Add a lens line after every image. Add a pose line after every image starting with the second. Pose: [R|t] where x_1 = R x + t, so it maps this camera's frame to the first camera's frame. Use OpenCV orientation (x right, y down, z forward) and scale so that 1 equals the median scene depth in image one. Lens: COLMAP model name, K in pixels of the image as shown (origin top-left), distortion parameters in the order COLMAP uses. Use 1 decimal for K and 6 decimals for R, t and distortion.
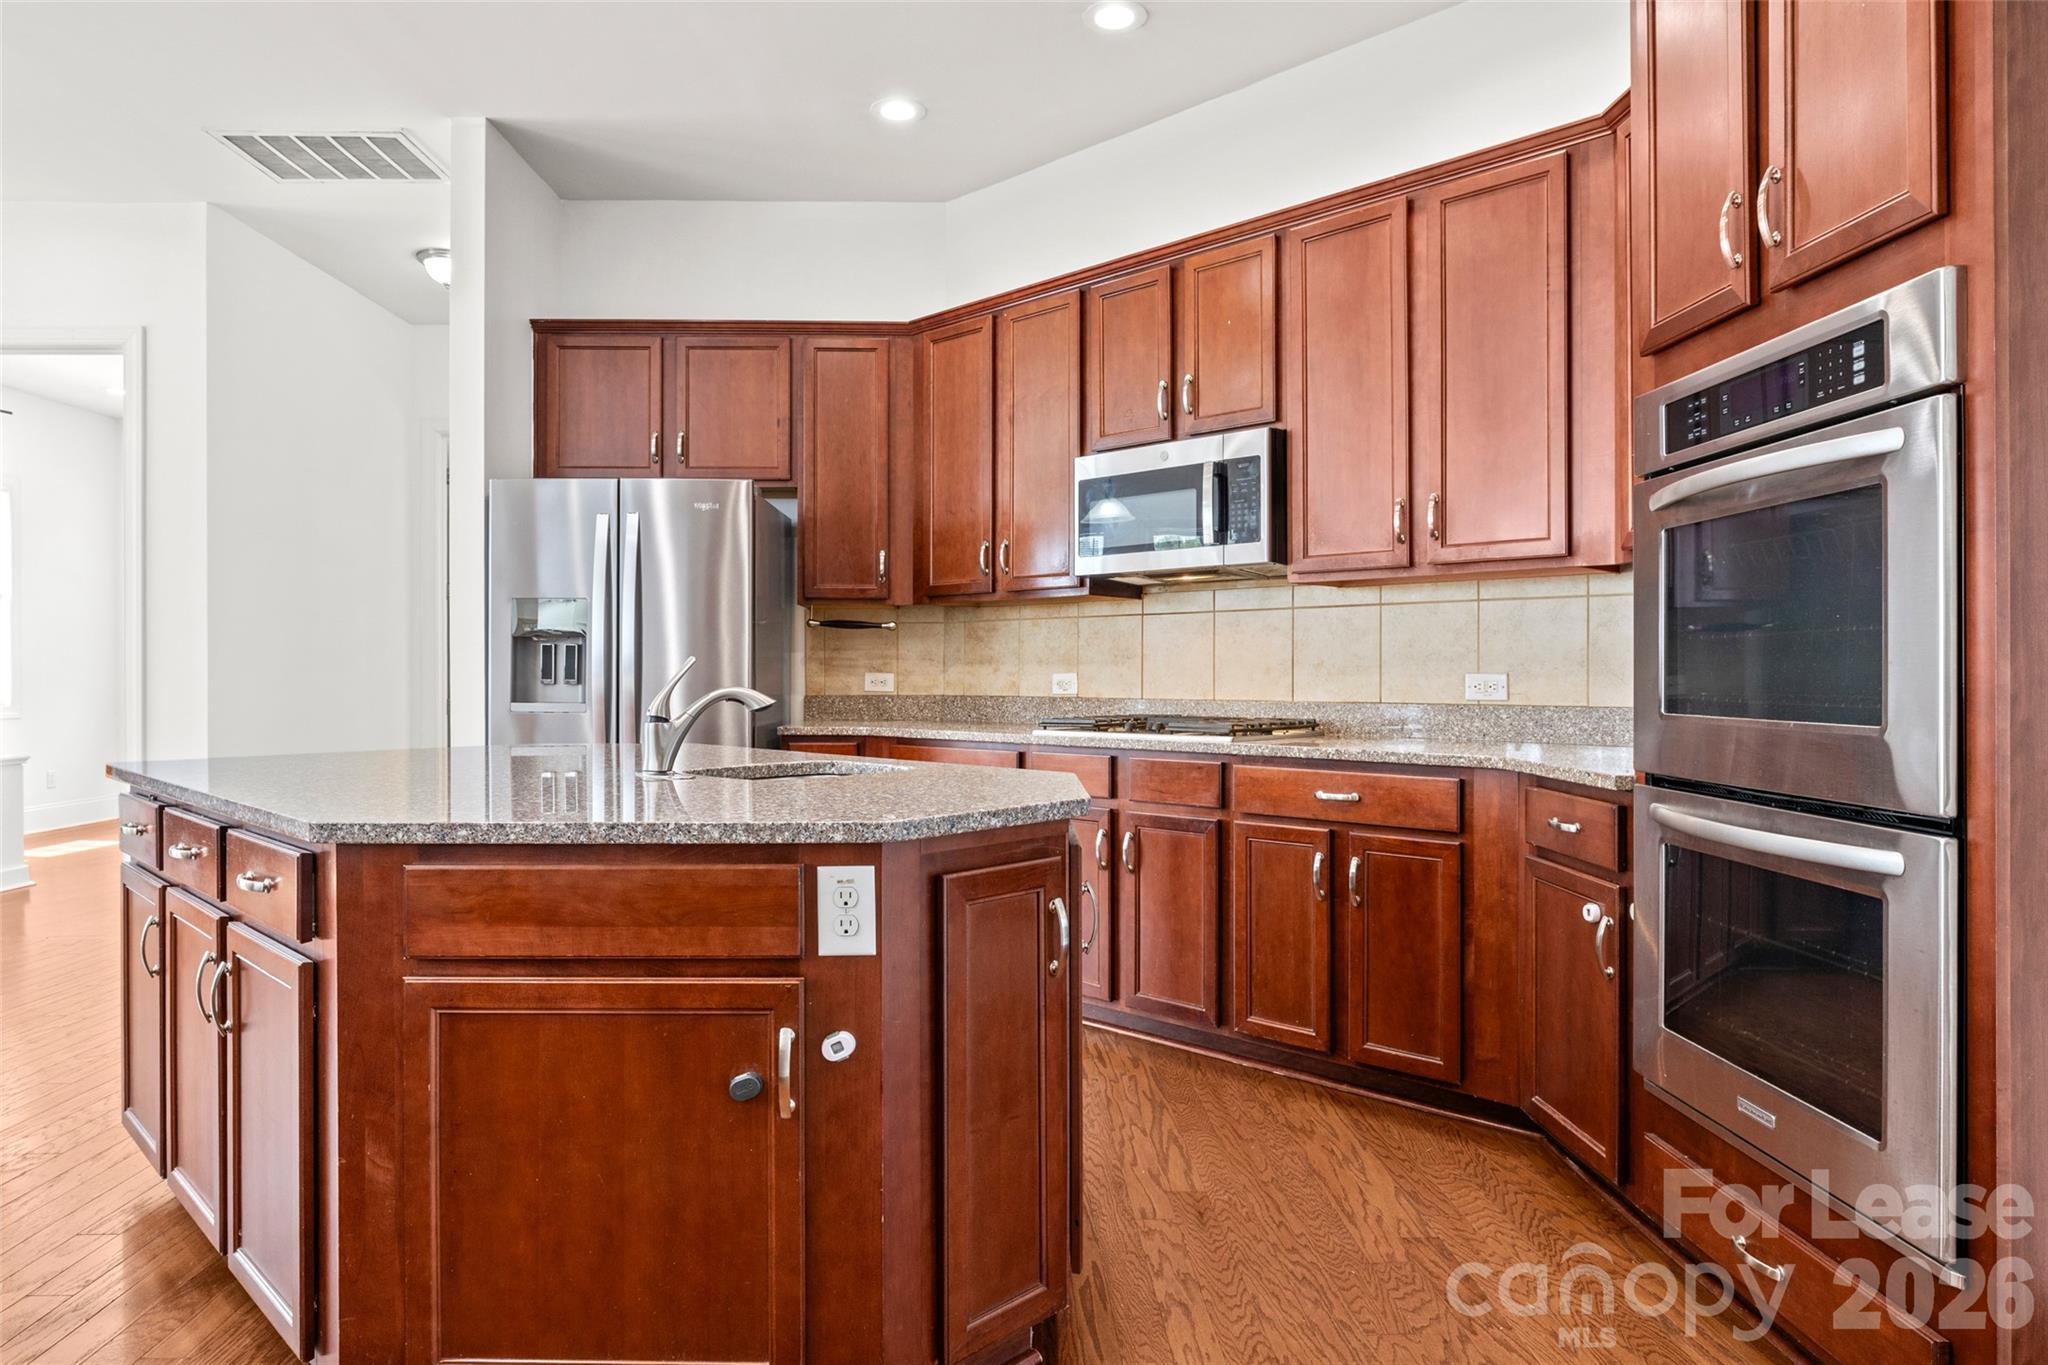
lens RADIAL K [[1220.2, 0, 1024.0], [0, 1220.2, 682.5], [0, 0, 1]] dist [0.000000, -0.000038]
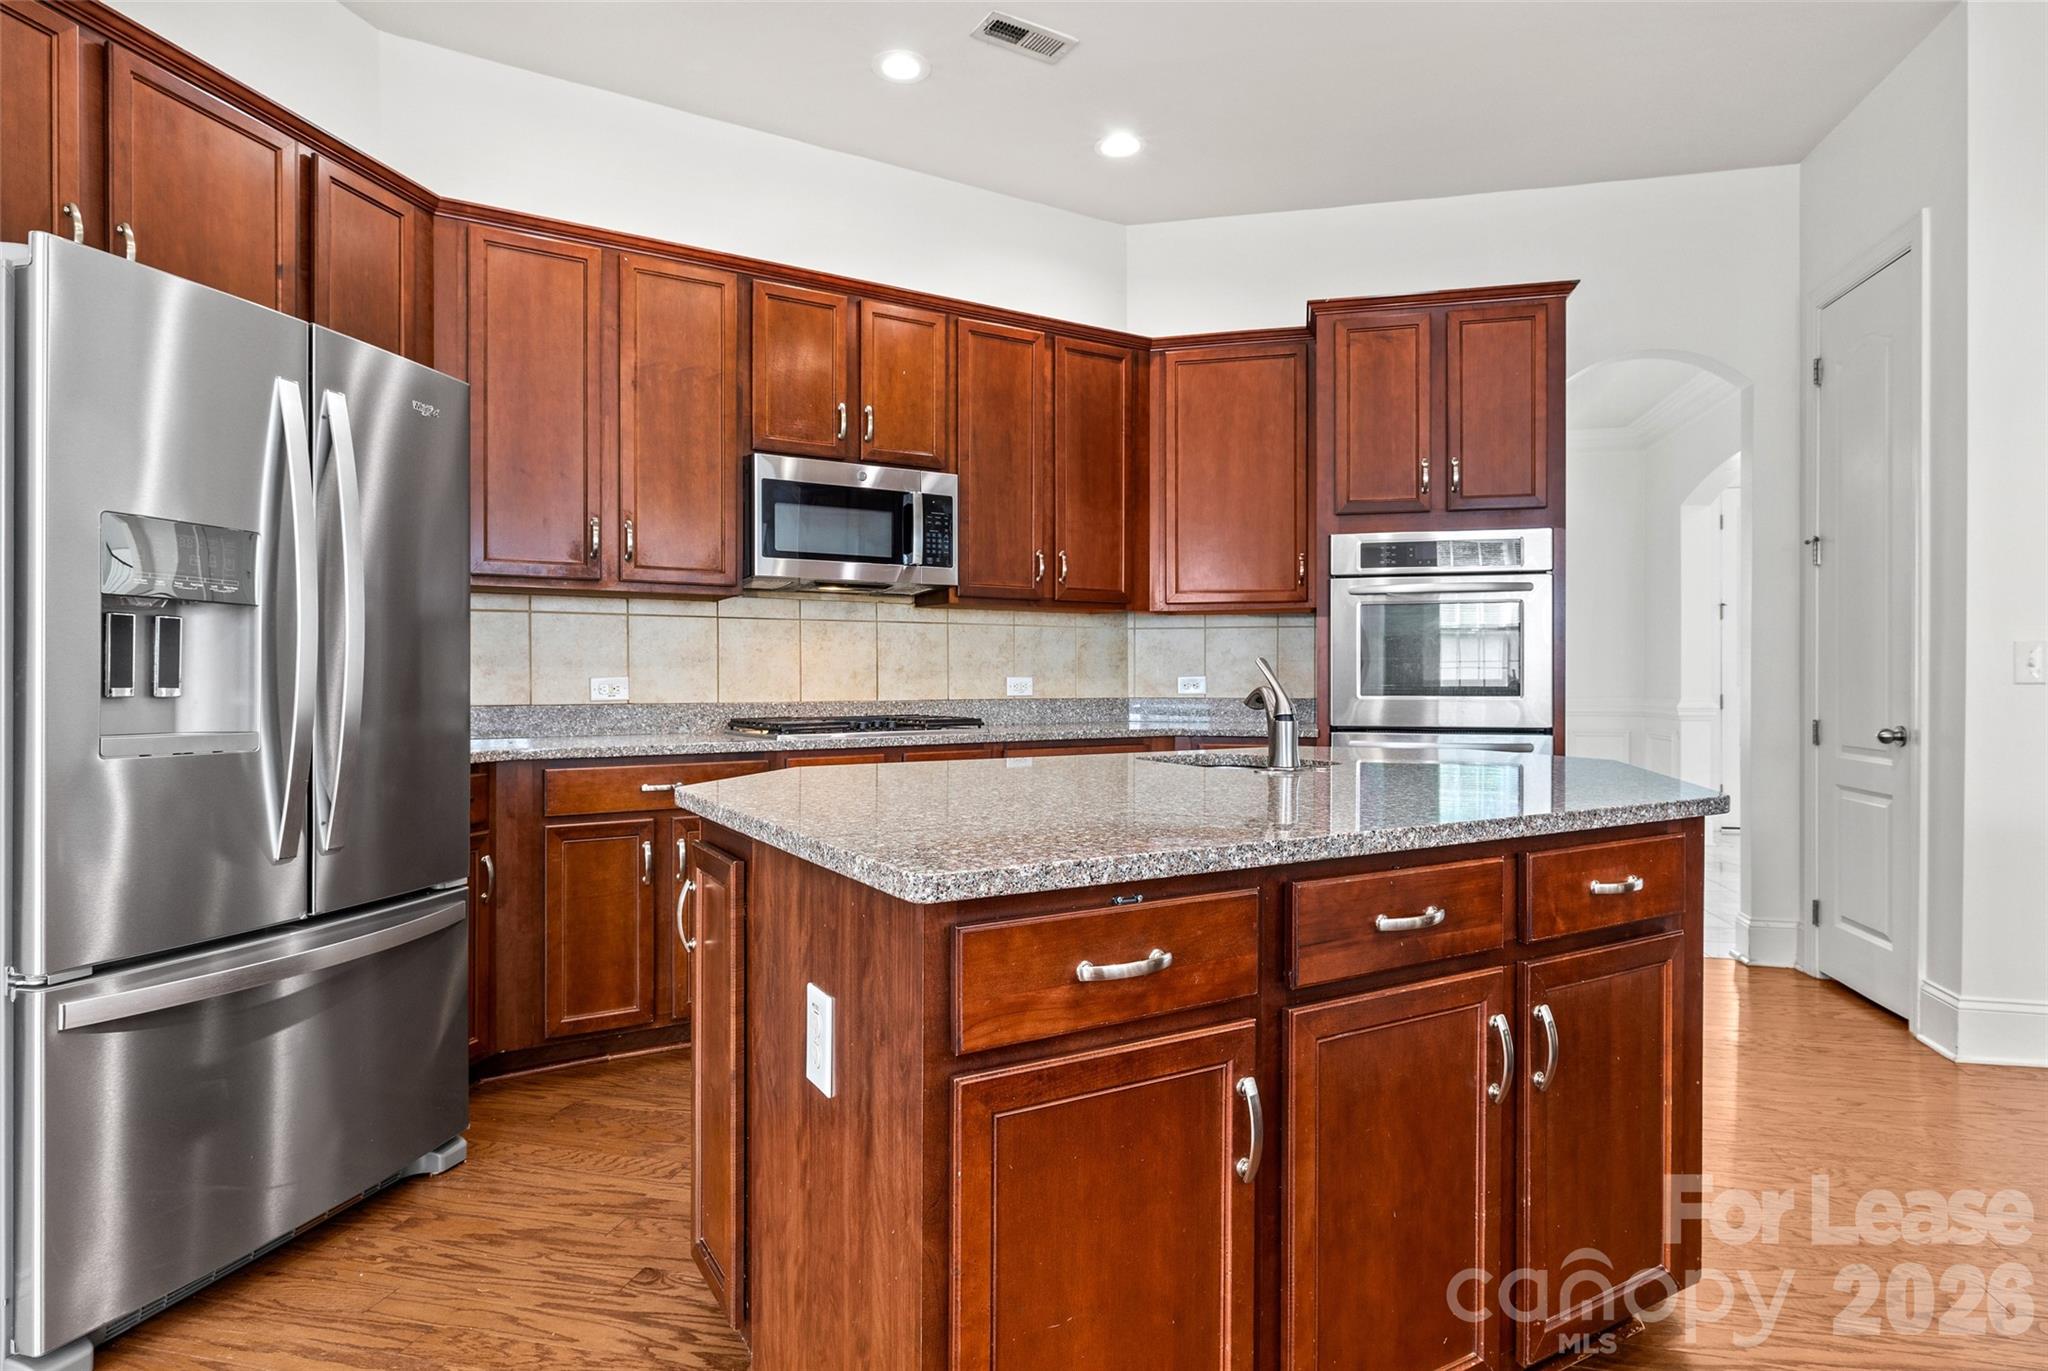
lens RADIAL K [[1098.9, 0, 1024.0], [0, 1098.9, 685.5], [0, 0, 1]] dist [-0.001906, -0.000575]
pose [[0.262767, -0.005287, 0.964845, -0.843048], [0.008946, 0.999955, 0.003043, -0.001160], [-0.964818, 0.007831, 0.262803, 0.645477]]
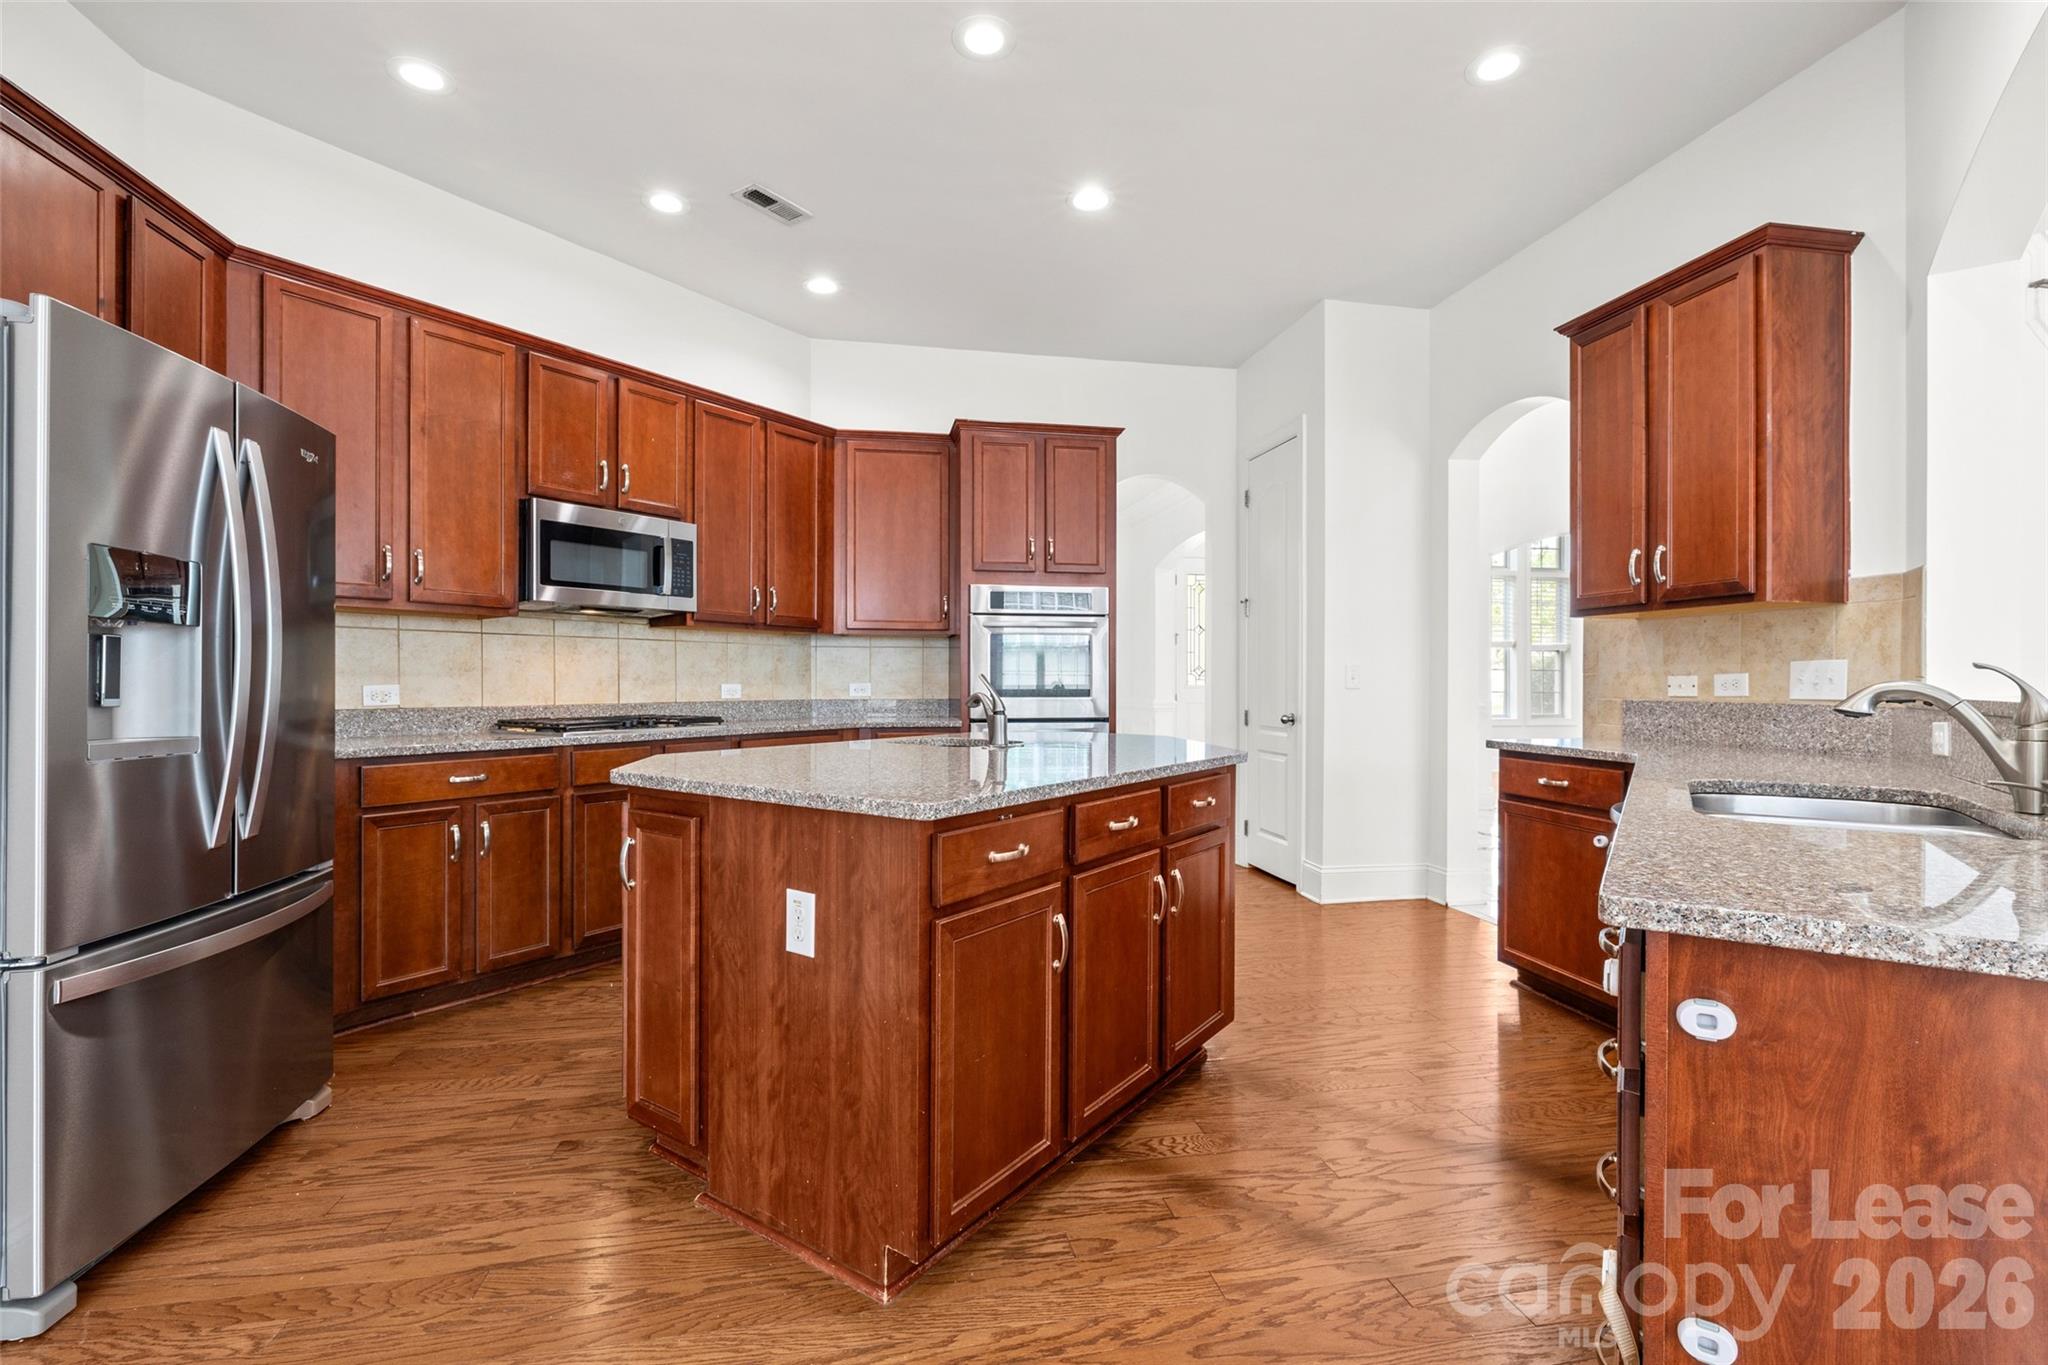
lens RADIAL K [[911.9, 0, 1016.8], [0, 911.9, 684.8], [0, 0, 1]] dist [-0.008932, 0.000582]
pose [[-0.153814, -0.002882, 0.988096, -0.999953], [0.008052, 0.999959, 0.004170, -0.007786], [-0.988067, 0.008598, -0.153785, 0.775252]]
